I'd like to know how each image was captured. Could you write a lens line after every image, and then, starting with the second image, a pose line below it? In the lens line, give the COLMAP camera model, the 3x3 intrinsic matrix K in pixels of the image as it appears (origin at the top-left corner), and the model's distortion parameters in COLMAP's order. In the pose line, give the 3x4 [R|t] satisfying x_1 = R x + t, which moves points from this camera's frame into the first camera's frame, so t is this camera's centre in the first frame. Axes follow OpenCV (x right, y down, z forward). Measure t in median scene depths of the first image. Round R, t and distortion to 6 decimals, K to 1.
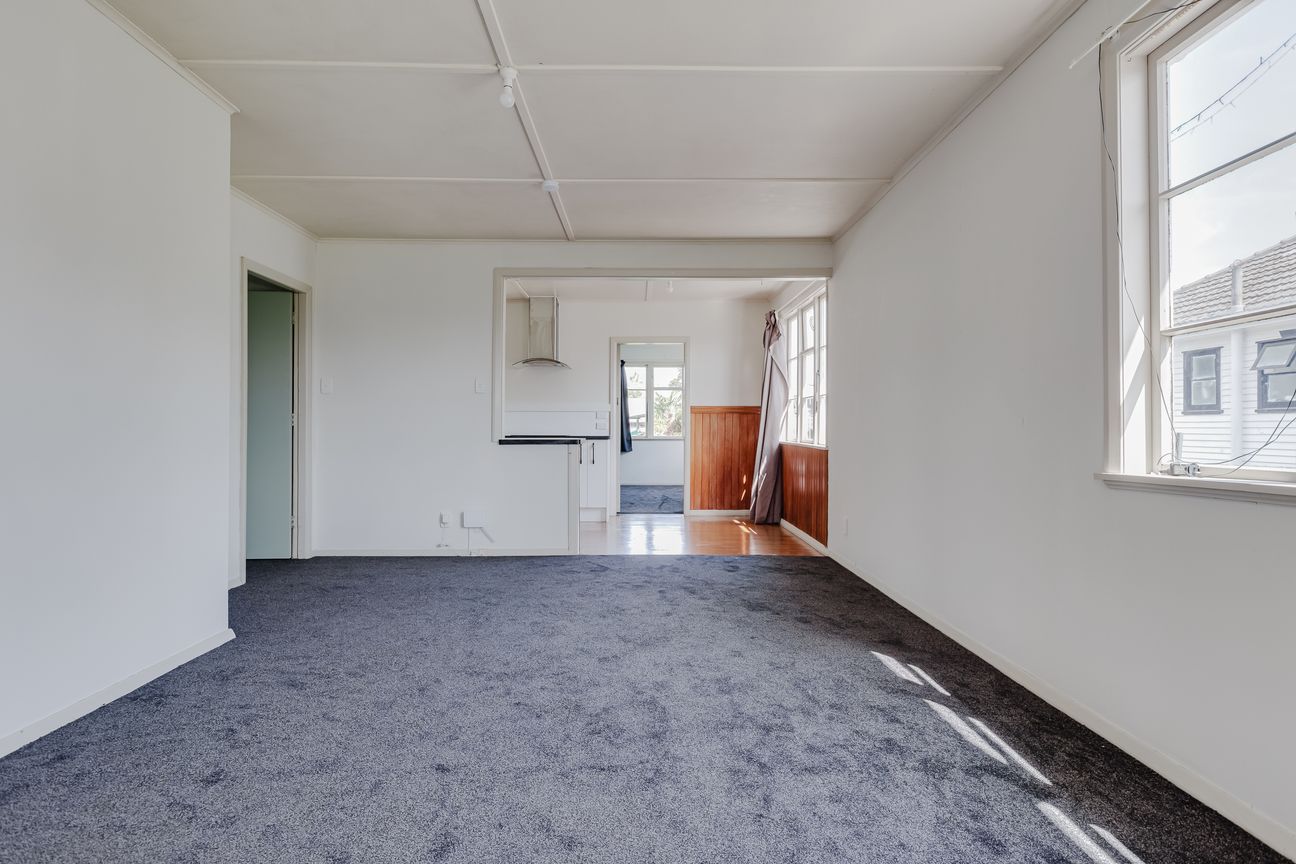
lens RADIAL K [[679.9, 0, 648.0], [0, 679.9, 432.0], [0, 0, 1]] dist [-0.000887, -0.000727]
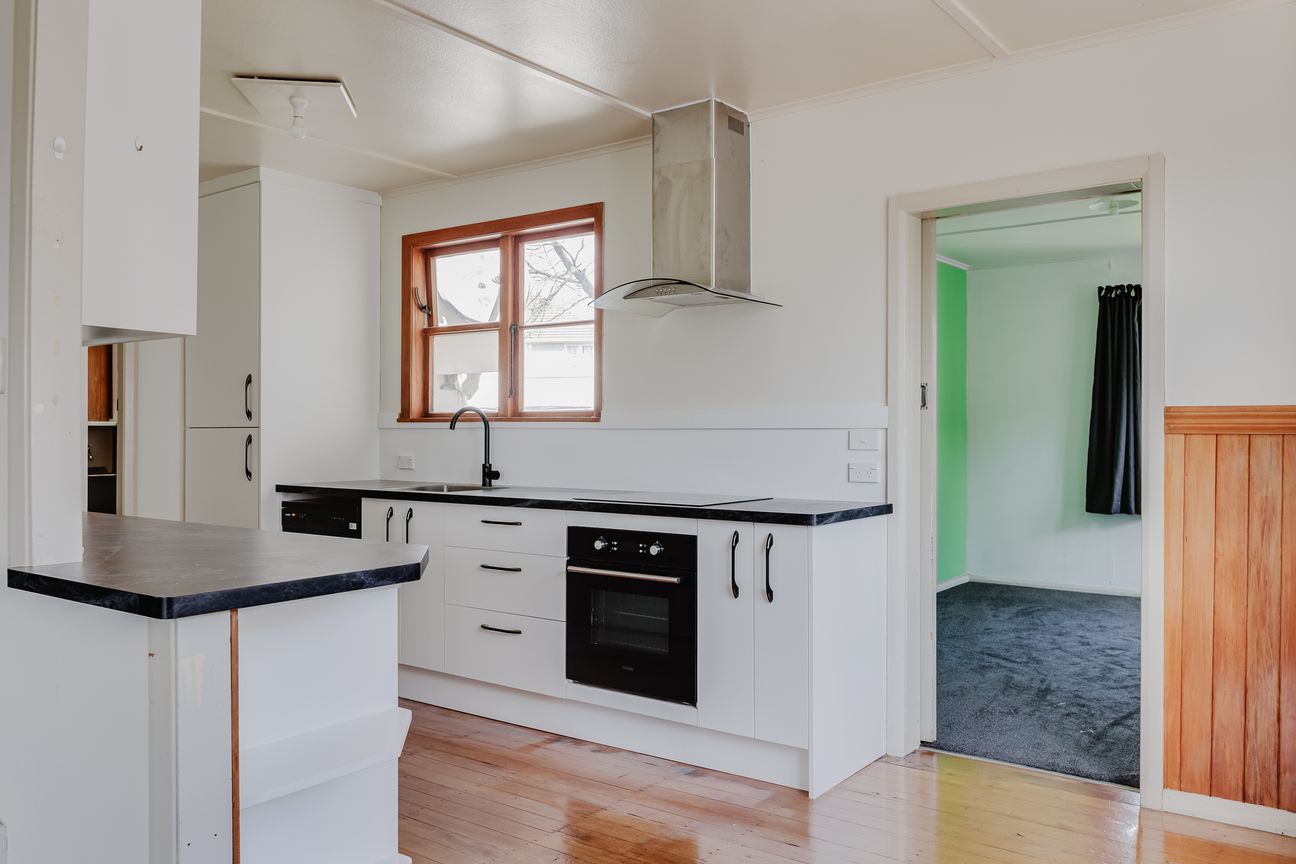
lens RADIAL K [[1001.5, 0, 648.0], [0, 1001.5, 432.0], [0, 0, 1]] dist [-0.002397, -0.001897]
pose [[0.794227, -0.000661, -0.607621, 0.152214], [0.000983, 0.999999, 0.000197, -0.030789], [0.607620, -0.000754, 0.794227, 0.600150]]
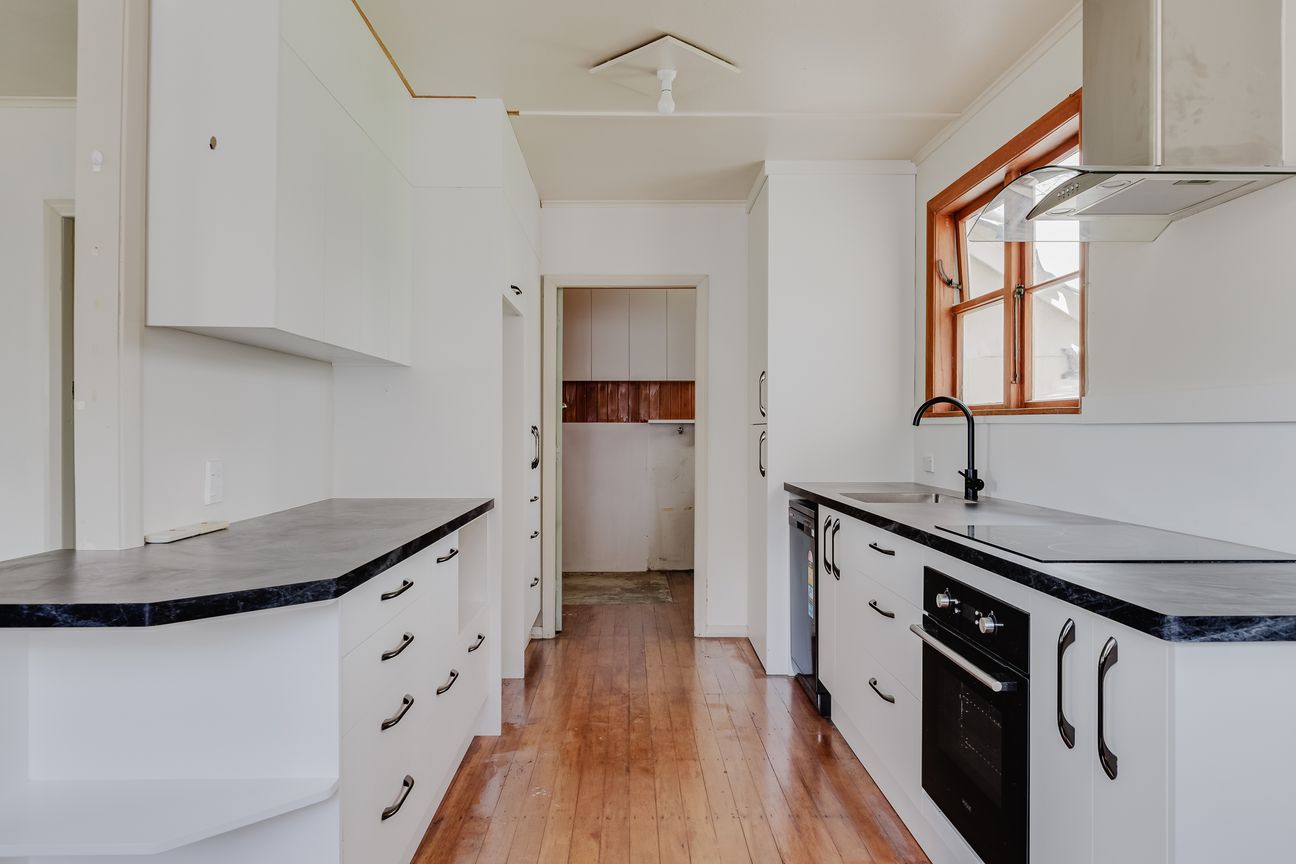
lens RADIAL K [[860.4, 0, 648.0], [0, 860.4, 432.0], [0, 0, 1]] dist [-0.000861, -0.001169]
pose [[0.005647, 0.002406, -0.999981, 0.104831], [-0.000734, 0.999997, 0.002402, -0.030078], [0.999984, 0.000721, 0.005649, 0.917734]]
